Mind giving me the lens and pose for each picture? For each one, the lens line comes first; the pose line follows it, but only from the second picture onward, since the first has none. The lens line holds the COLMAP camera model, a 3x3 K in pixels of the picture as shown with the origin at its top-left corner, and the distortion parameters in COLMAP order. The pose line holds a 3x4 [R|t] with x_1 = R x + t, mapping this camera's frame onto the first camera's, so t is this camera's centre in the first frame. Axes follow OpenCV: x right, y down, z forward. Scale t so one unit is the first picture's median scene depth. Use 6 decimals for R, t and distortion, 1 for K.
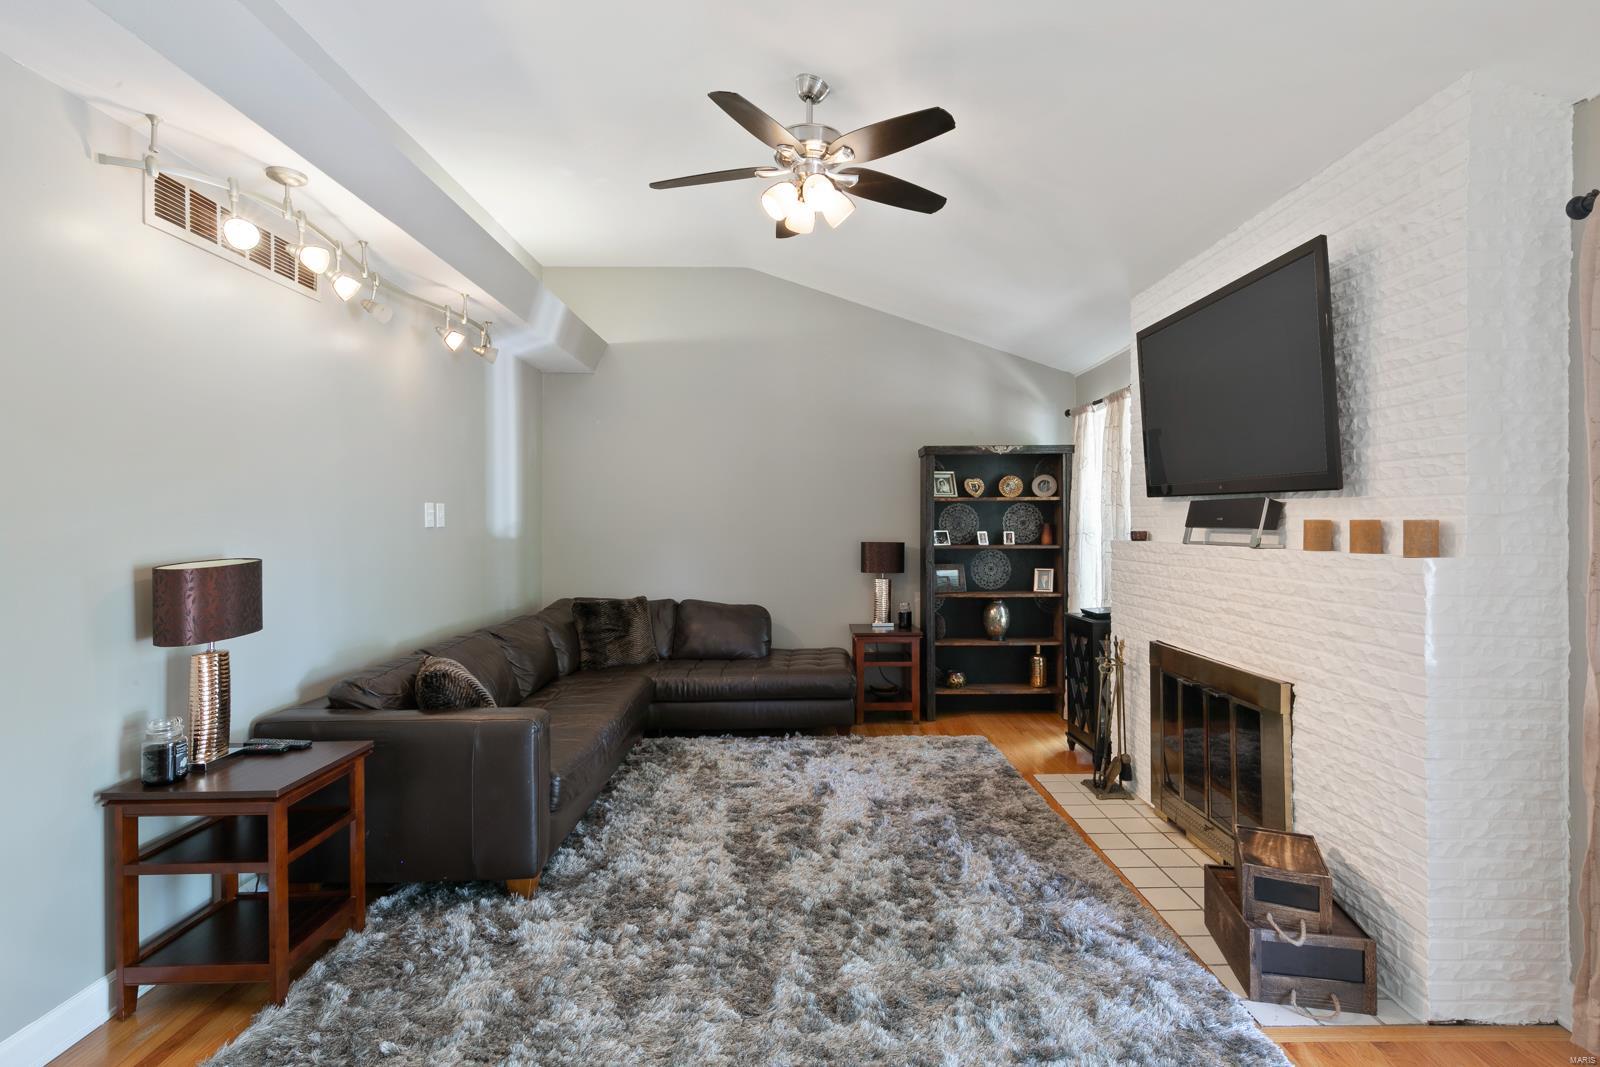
lens RADIAL K [[762.8, 0, 803.9], [0, 762.8, 532.8], [0, 0, 1]] dist [-0.000040, -0.000082]
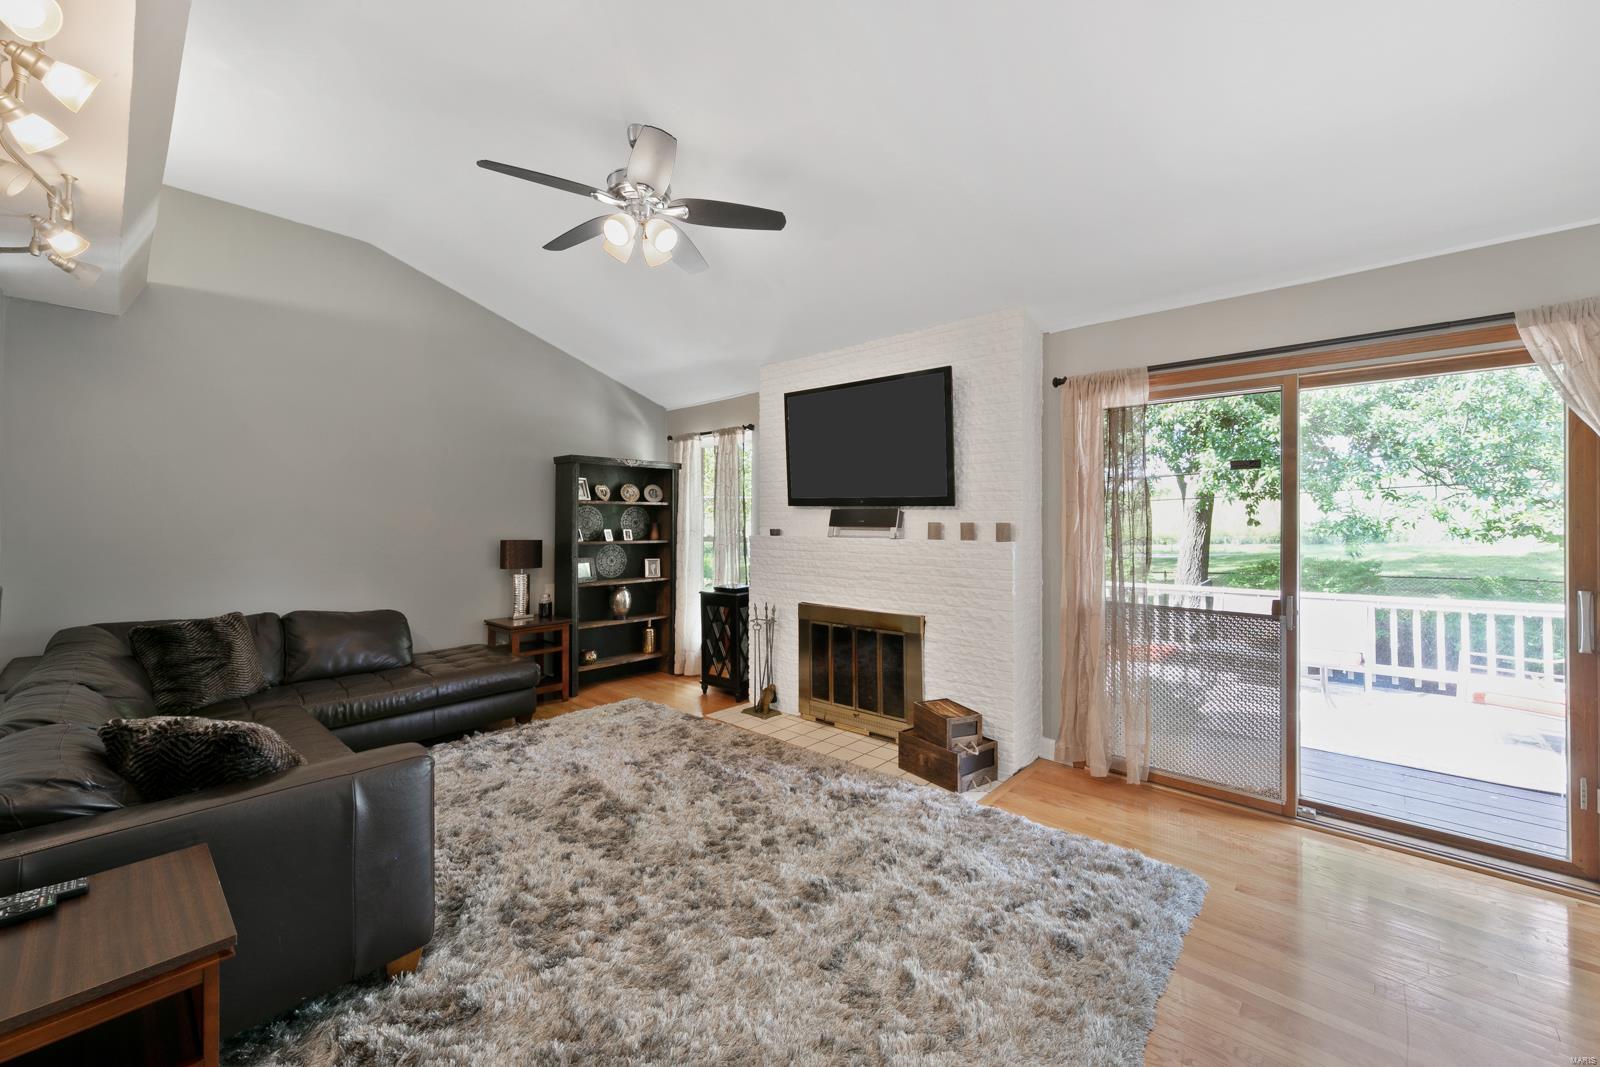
lens RADIAL K [[630.4, 0, 805.1], [0, 630.4, 525.4], [0, 0, 1]] dist [0.000592, 0.000020]
pose [[0.673428, 0.001135, 0.739252, -0.360320], [0.004880, 0.999970, -0.005981, -0.001280], [-0.739237, 0.007636, 0.673402, 0.134190]]
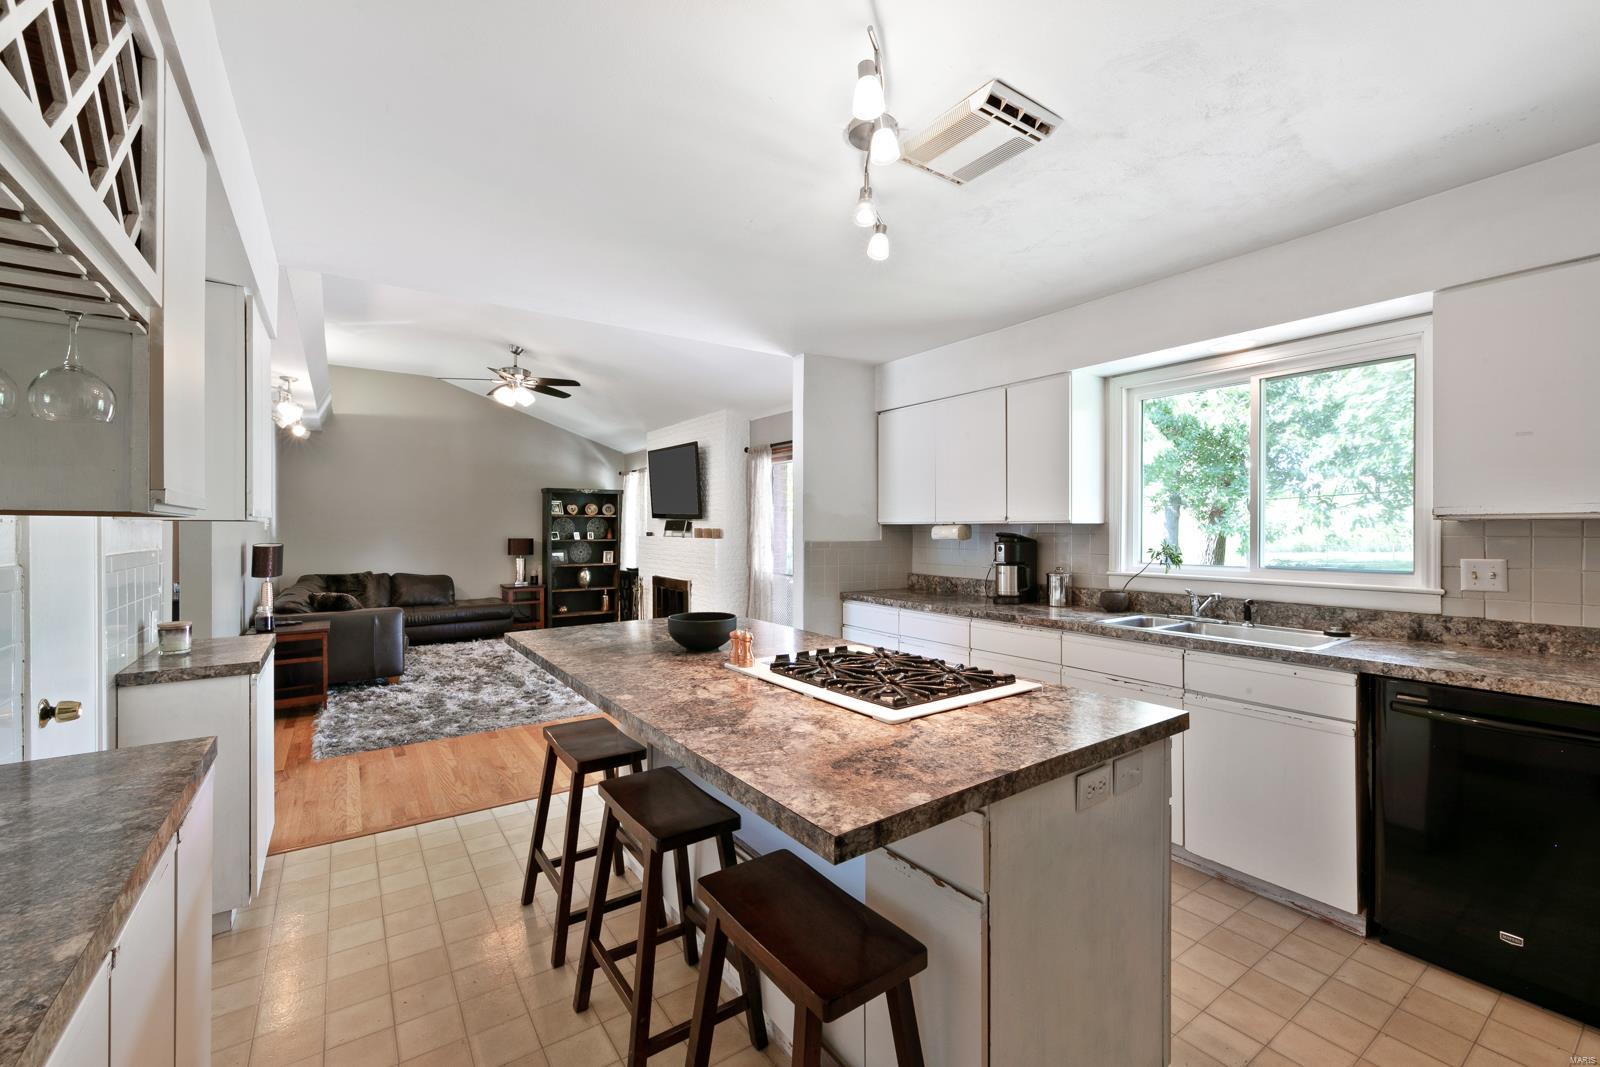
lens RADIAL K [[660.8, 0, 800.0], [0, 660.8, 533.5], [0, 0, 1]] dist [0.001316, 0.000048]
pose [[0.825303, -0.000908, 0.564689, -0.302568], [0.002204, 0.999996, -0.001612, 0.006071], [-0.564686, 0.002575, 0.825302, -0.866379]]
